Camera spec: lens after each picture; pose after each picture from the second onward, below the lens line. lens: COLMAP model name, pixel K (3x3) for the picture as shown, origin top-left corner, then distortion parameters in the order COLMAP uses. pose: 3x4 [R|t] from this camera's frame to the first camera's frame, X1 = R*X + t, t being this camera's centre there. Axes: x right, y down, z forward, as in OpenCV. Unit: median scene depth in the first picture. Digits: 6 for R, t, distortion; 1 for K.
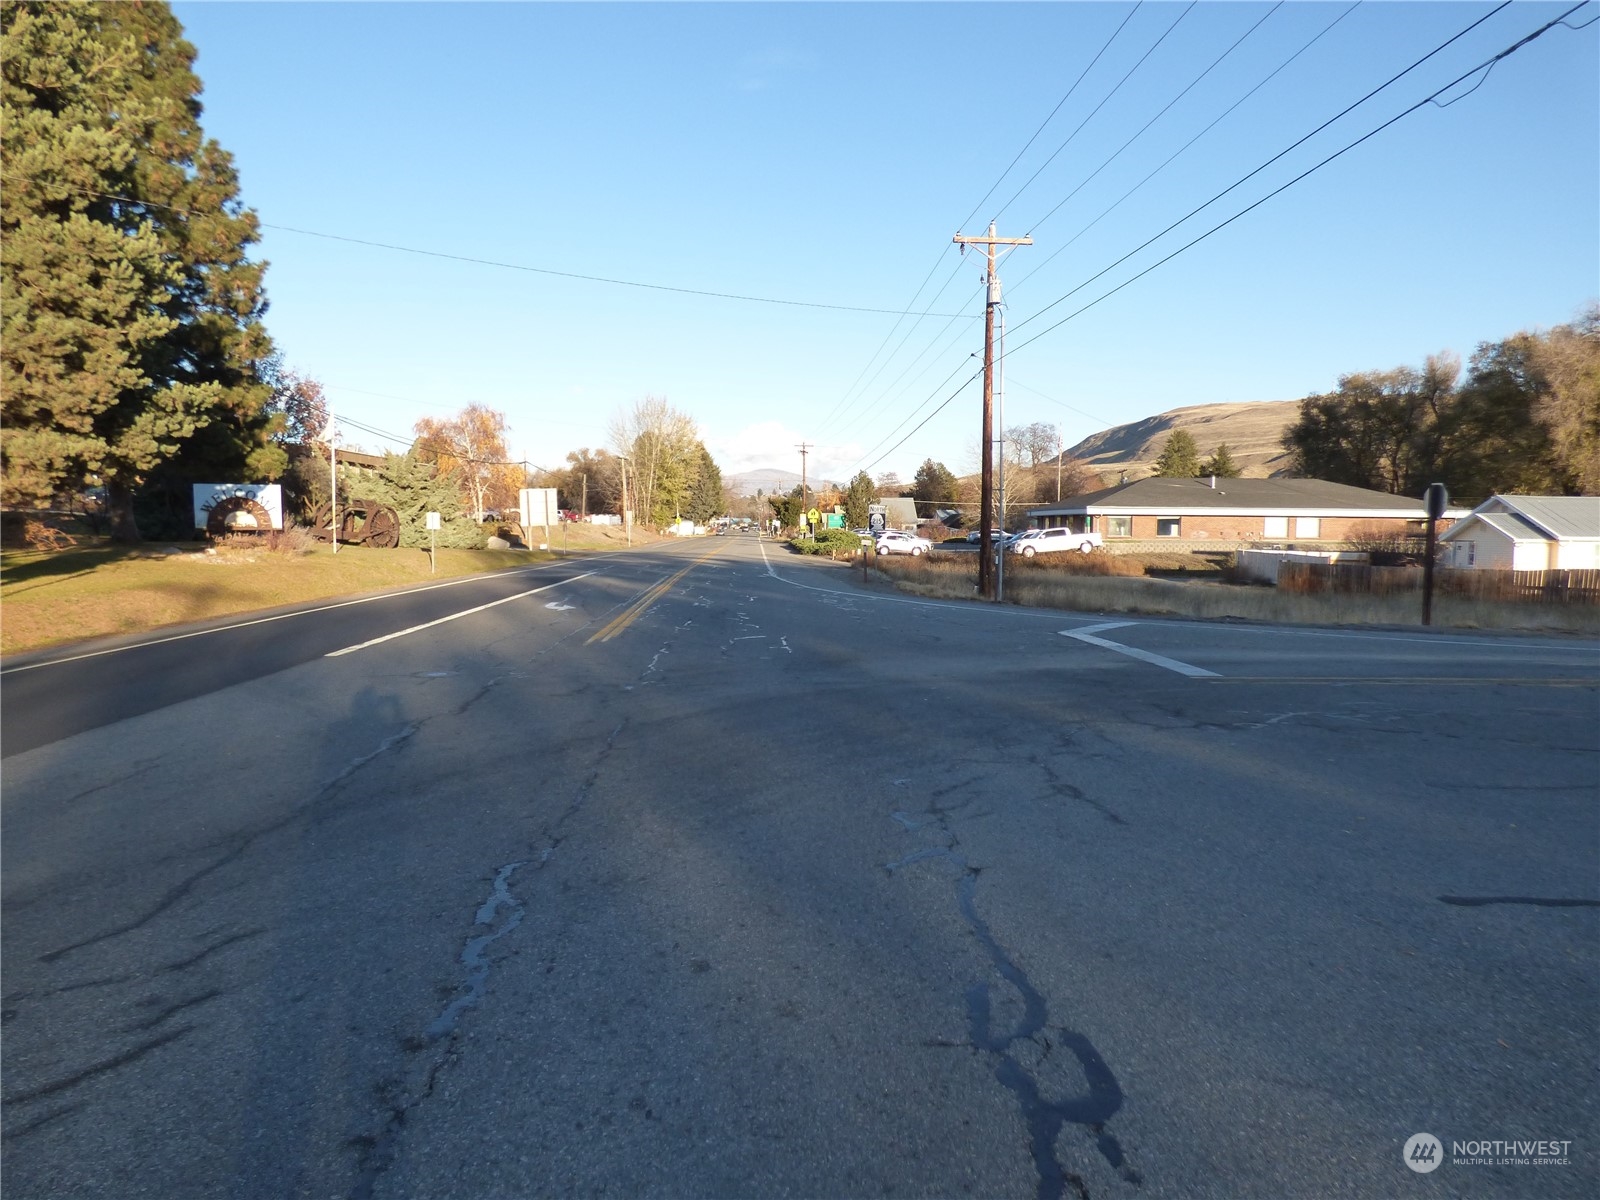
lens RADIAL K [[1010.0, 0, 800.0], [0, 1010.0, 600.0], [0, 0, 1]] dist [-0.024498, 0.002328]
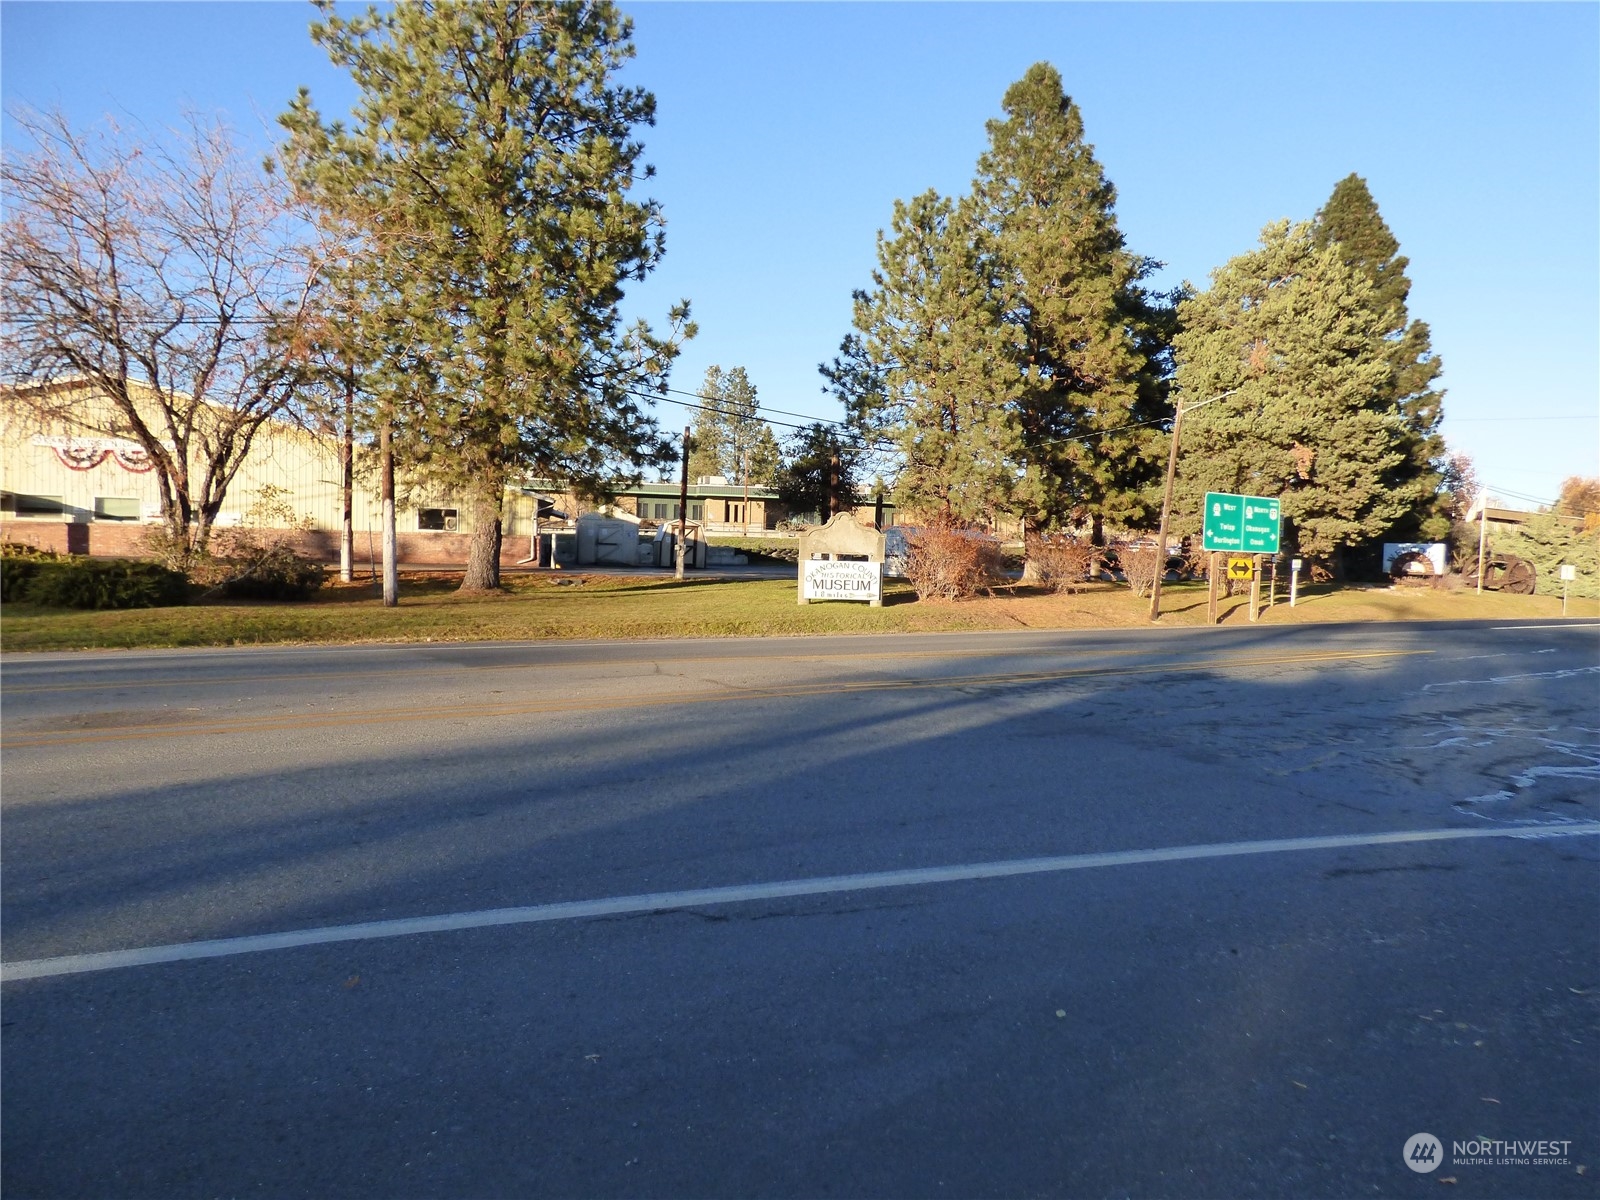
lens RADIAL K [[1010.0, 0, 800.0], [0, 1010.0, 600.0], [0, 0, 1]] dist [-0.024498, 0.002328]
pose [[0.527501, 0.047715, -0.848213, 0.222000], [-0.089792, 0.995961, 0.000185, 0.049604], [0.844796, 0.076065, 0.529655, -0.551616]]
